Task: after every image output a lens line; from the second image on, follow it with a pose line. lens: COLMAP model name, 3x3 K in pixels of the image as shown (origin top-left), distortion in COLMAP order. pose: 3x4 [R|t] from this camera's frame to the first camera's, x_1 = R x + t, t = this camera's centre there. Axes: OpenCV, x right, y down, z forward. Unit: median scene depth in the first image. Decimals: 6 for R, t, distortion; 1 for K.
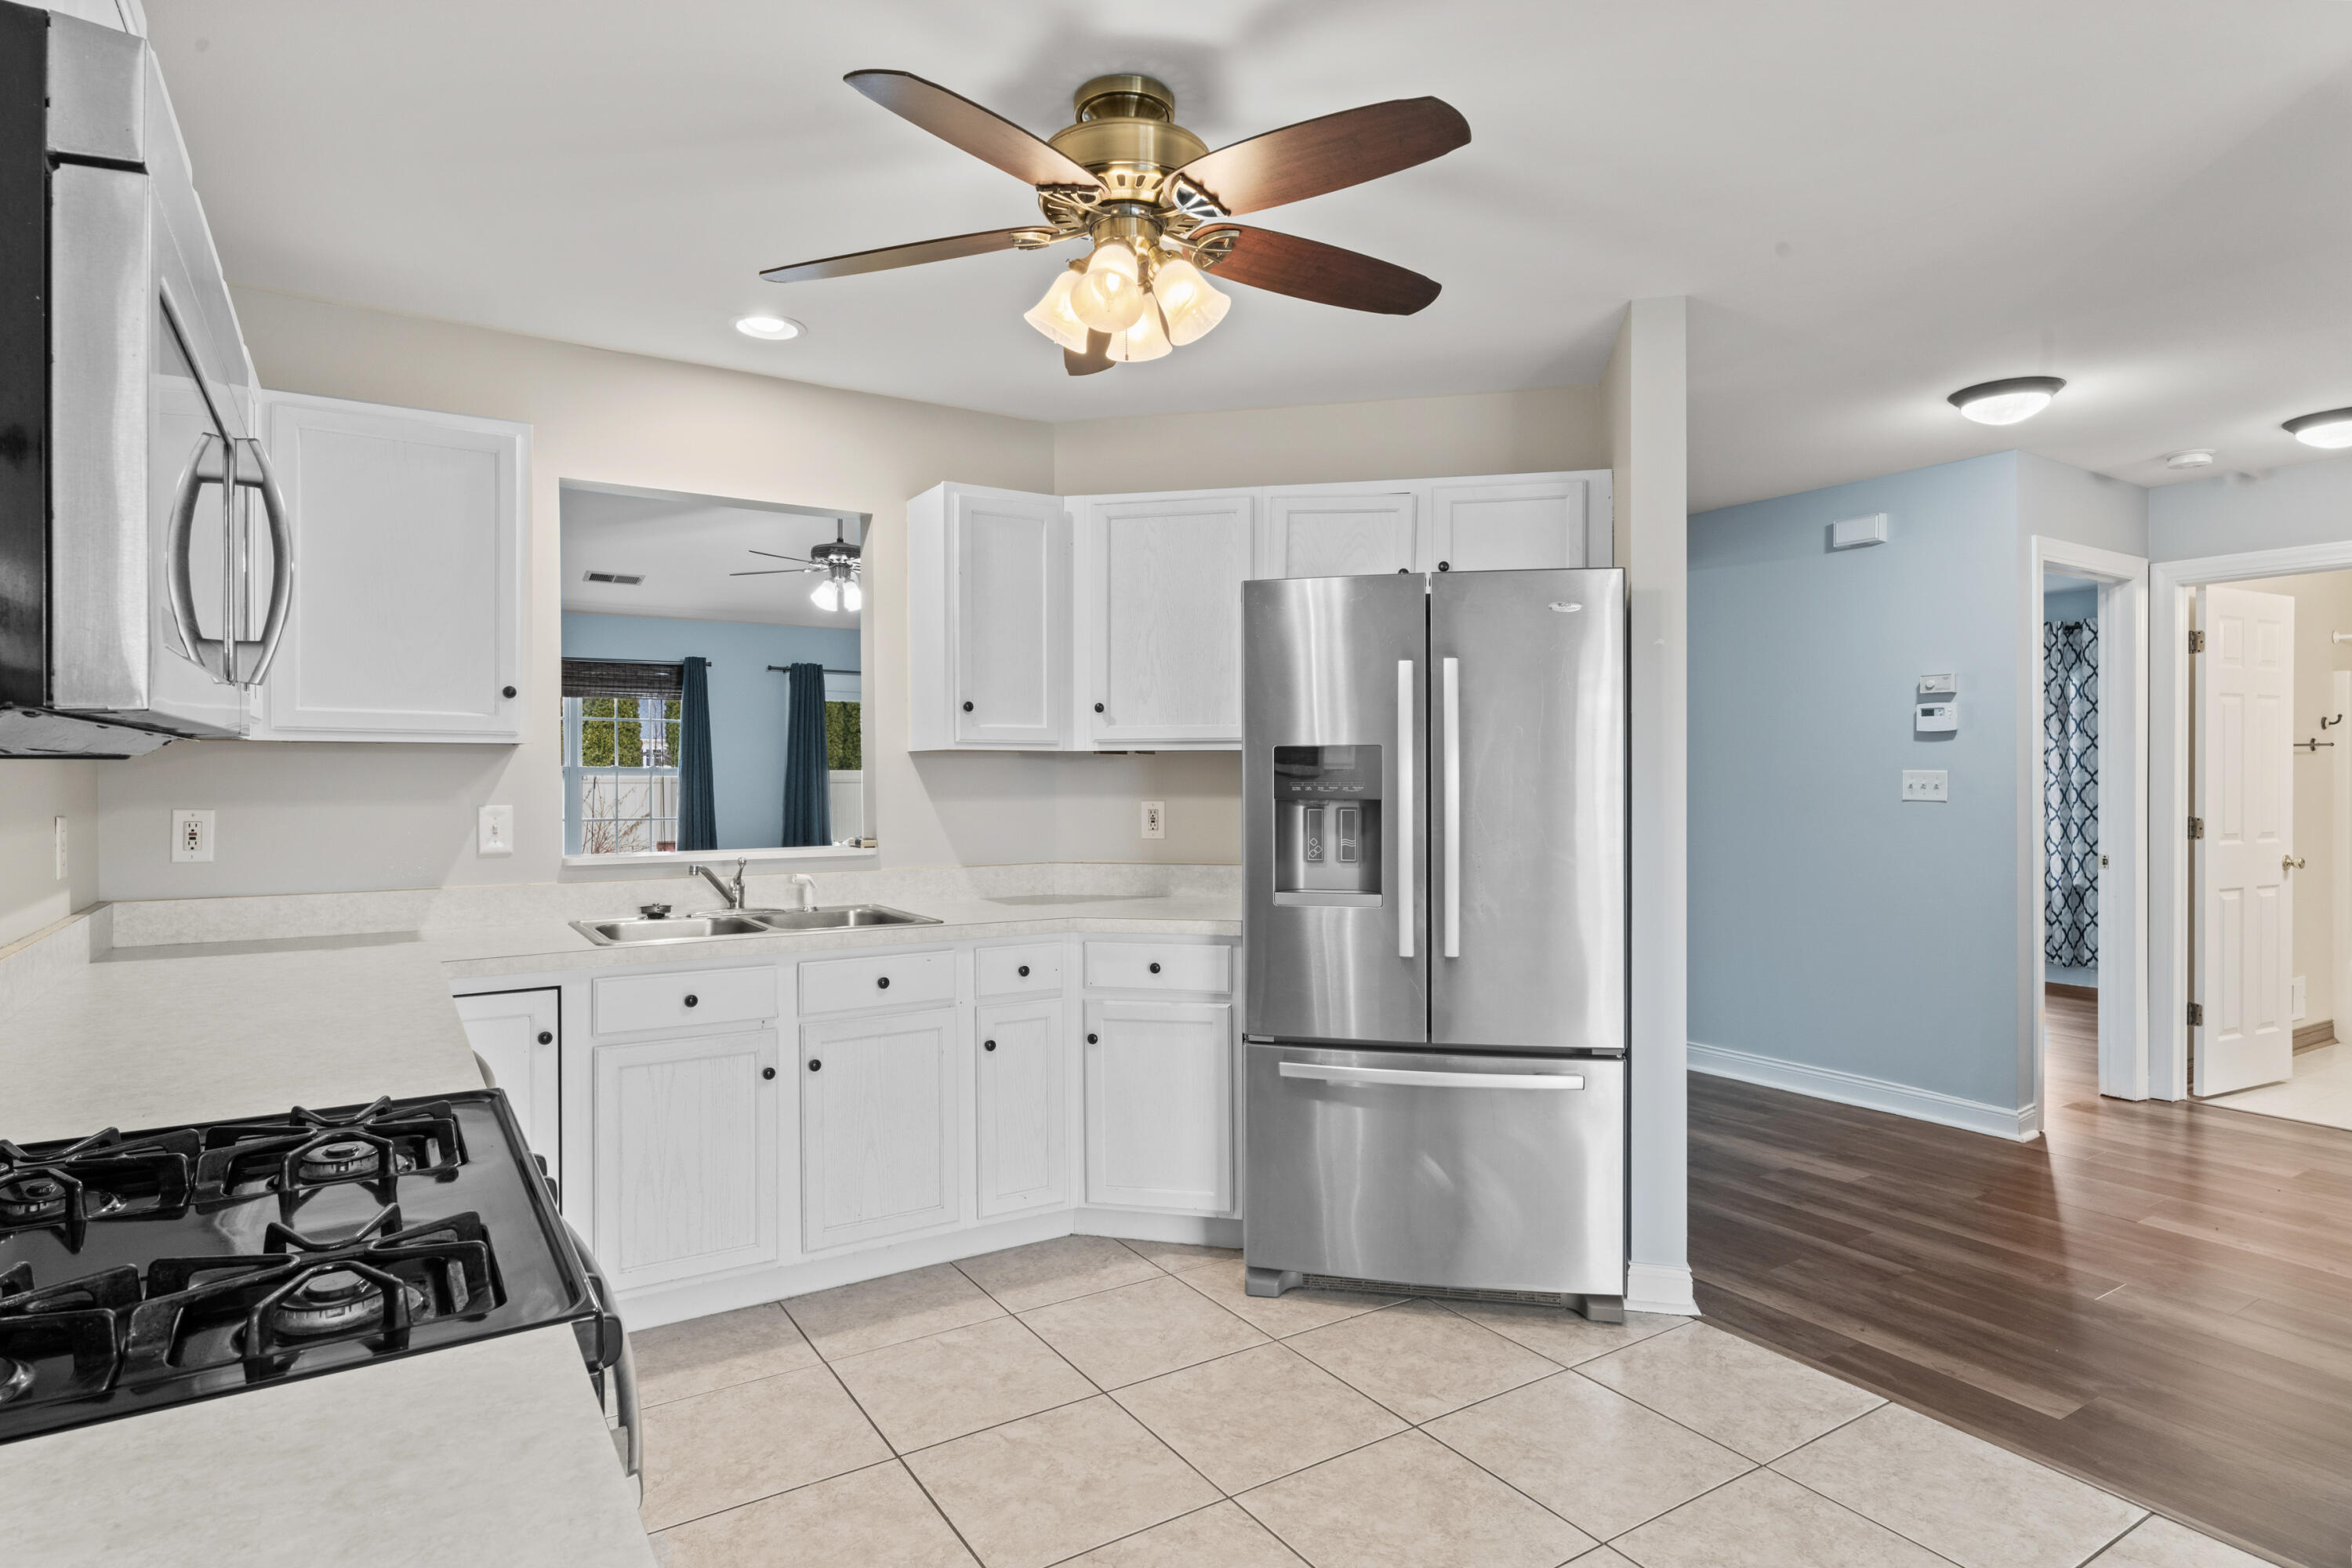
lens RADIAL K [[1214.8, 0, 1143.8], [0, 1214.8, 788.2], [0, 0, 1]] dist [-0.001414, -0.002169]
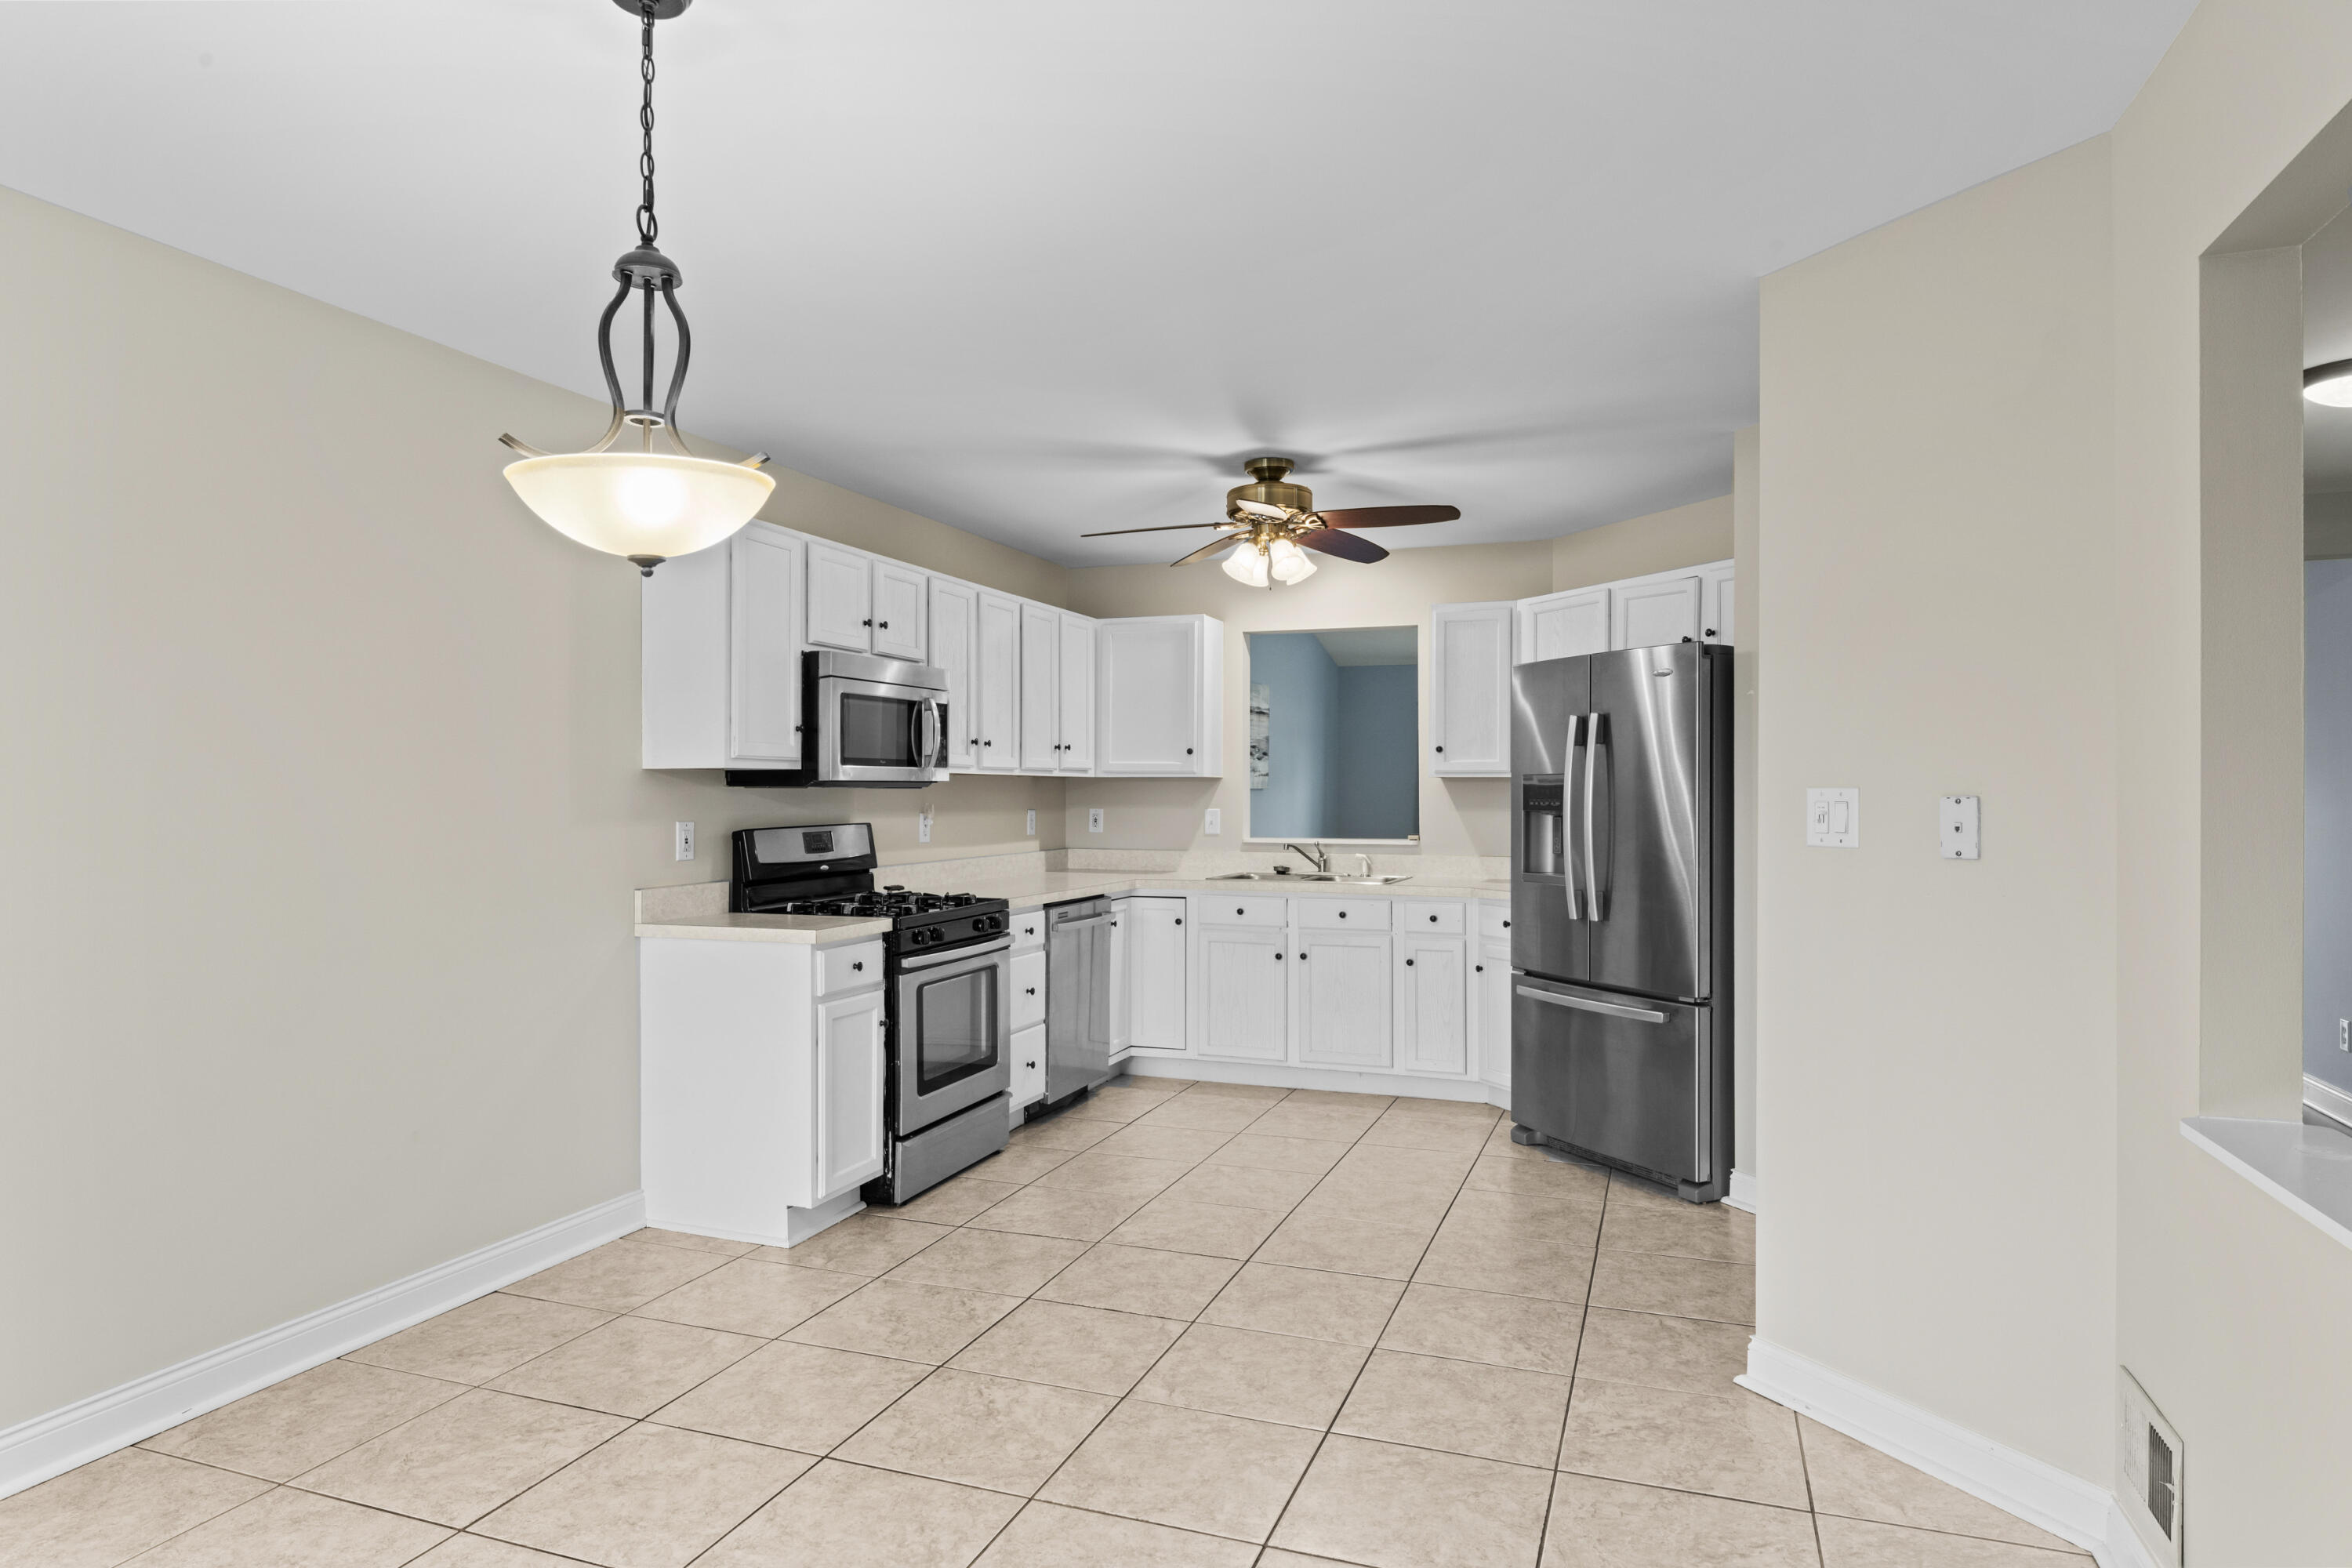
lens RADIAL K [[1303.5, 0, 1226.9], [0, 1303.5, 795.3], [0, 0, 1]] dist [0.002641, -0.002464]
pose [[0.643527, 0.003250, -0.765417, 1.091144], [-0.010445, 0.999935, -0.004535, 0.001735], [0.765352, 0.010913, 0.643519, -0.310532]]
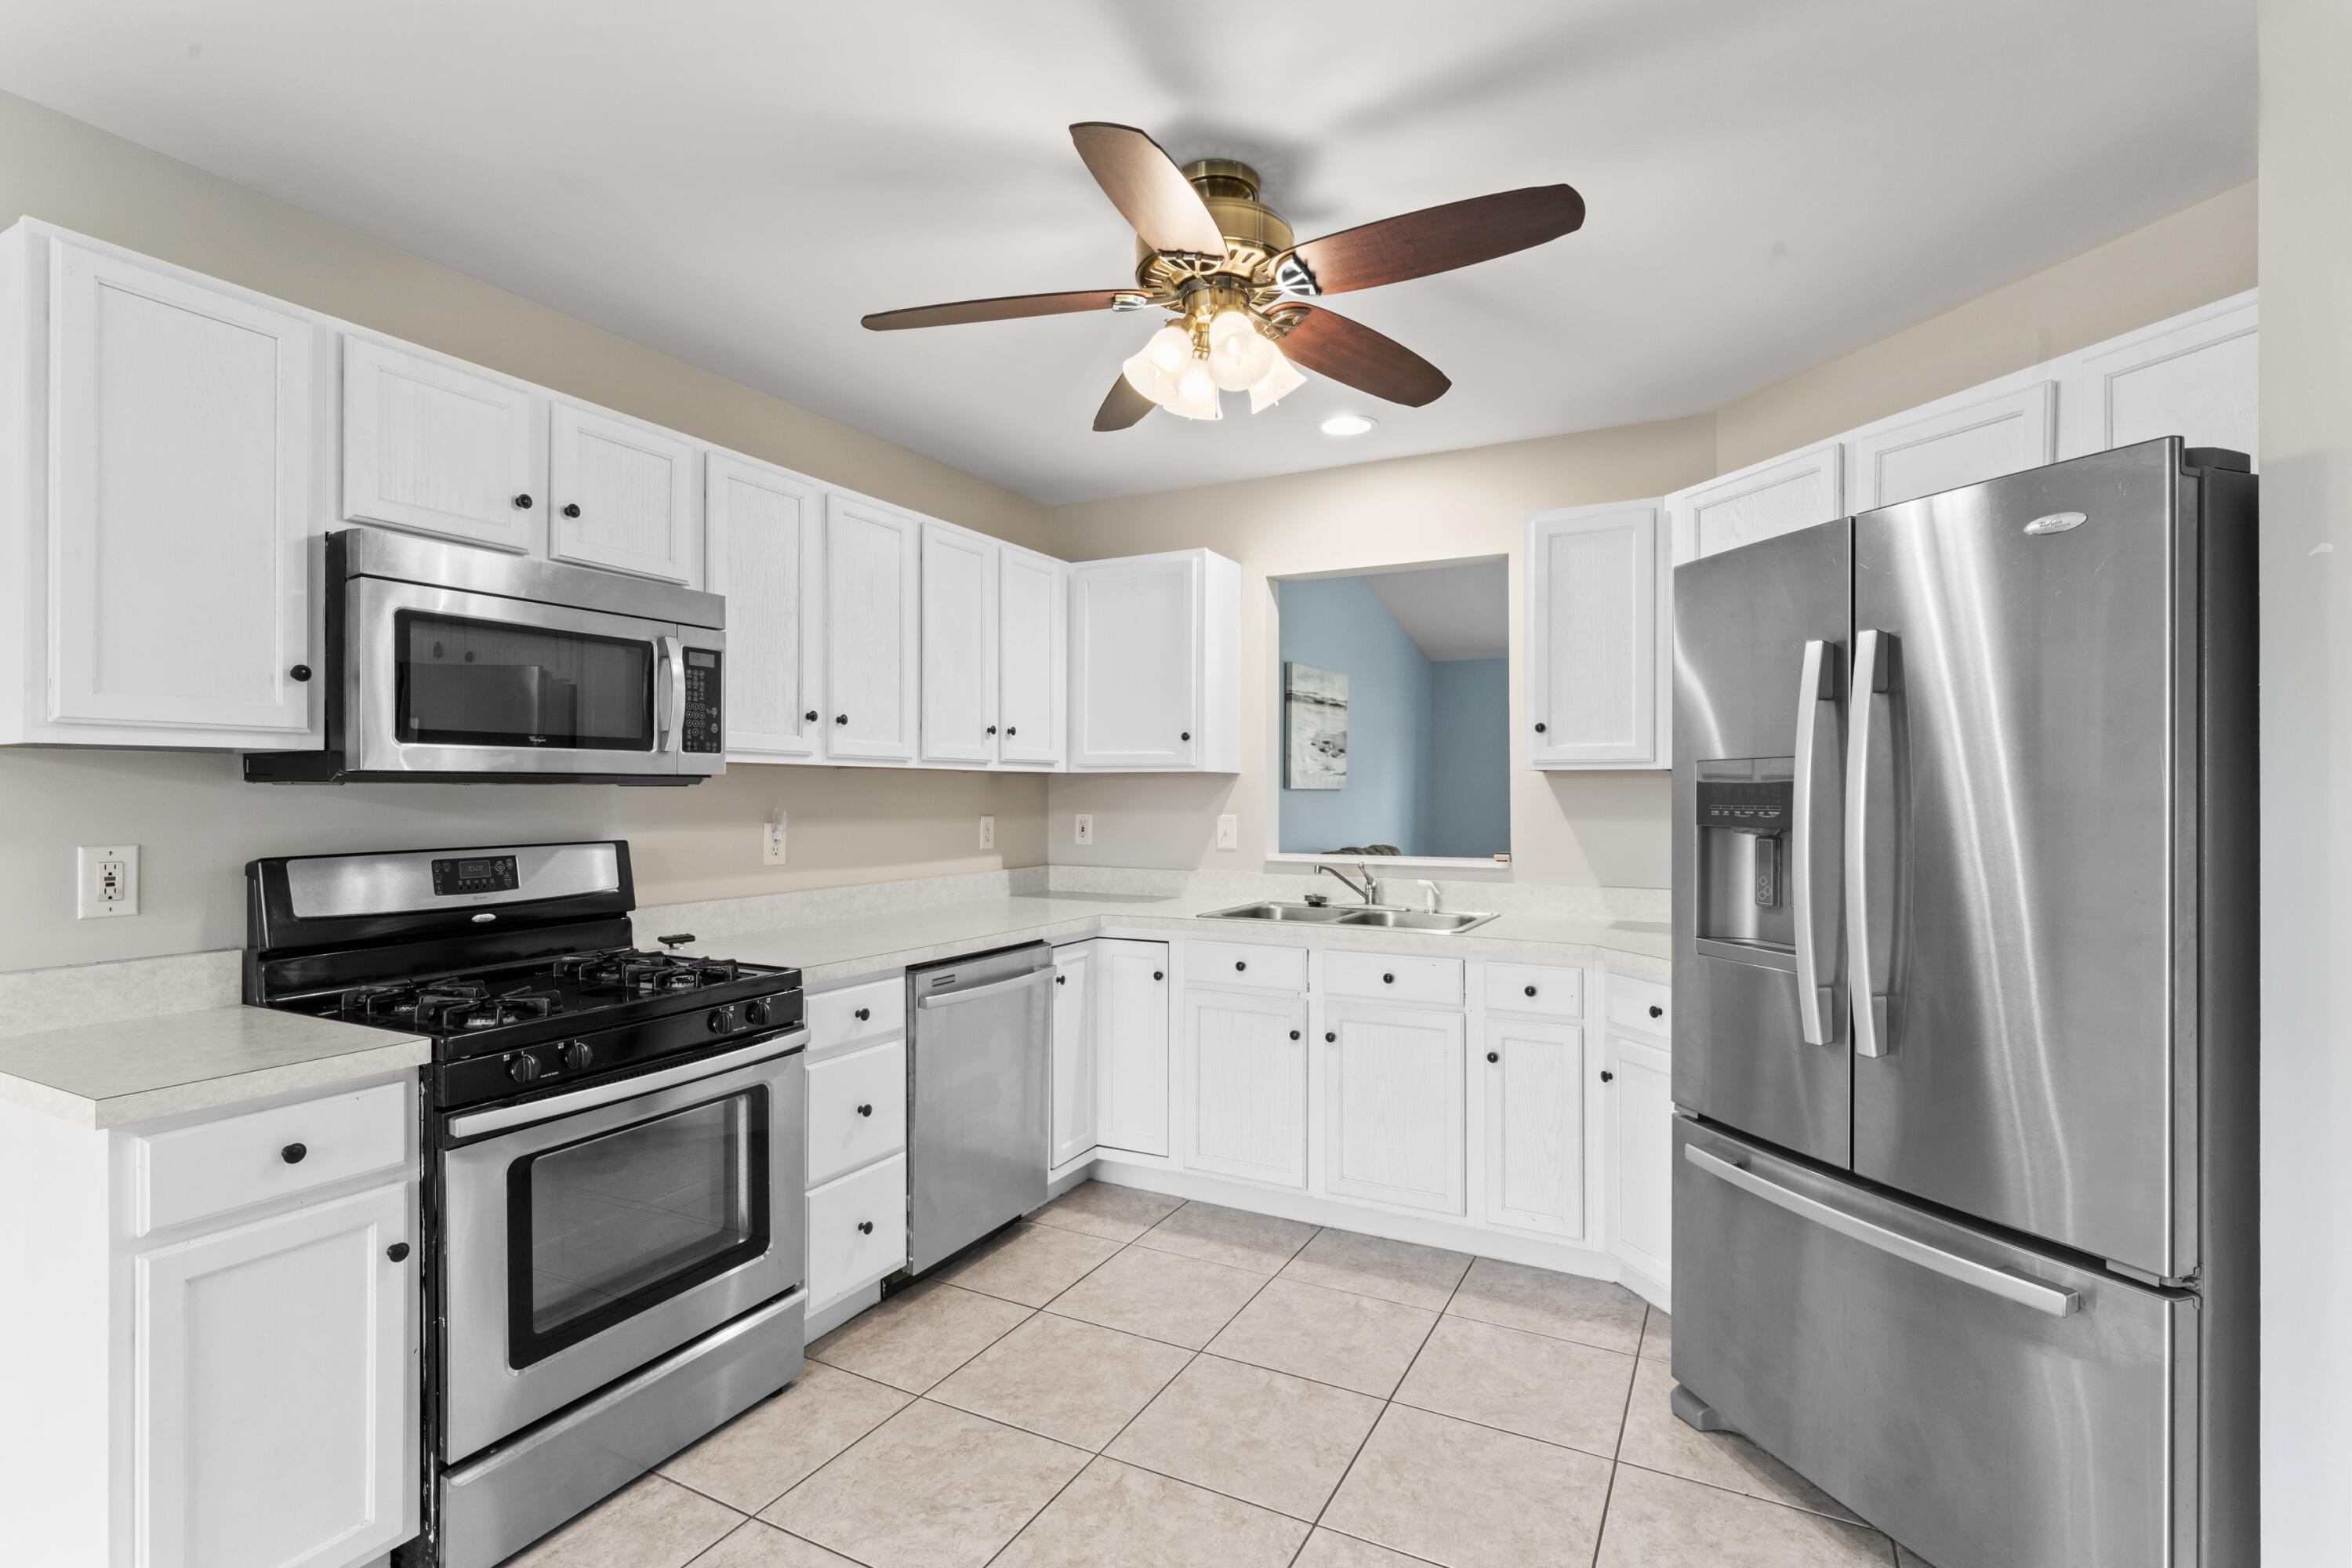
lens RADIAL K [[1068.2, 0, 1200.7], [0, 1068.2, 796.4], [0, 0, 1]] dist [-0.002974, 0.000392]
pose [[0.525774, 0.004370, -0.850613, 0.542803], [-0.012154, 0.999923, -0.002376, -0.005099], [0.850537, 0.011588, 0.525787, 0.326451]]
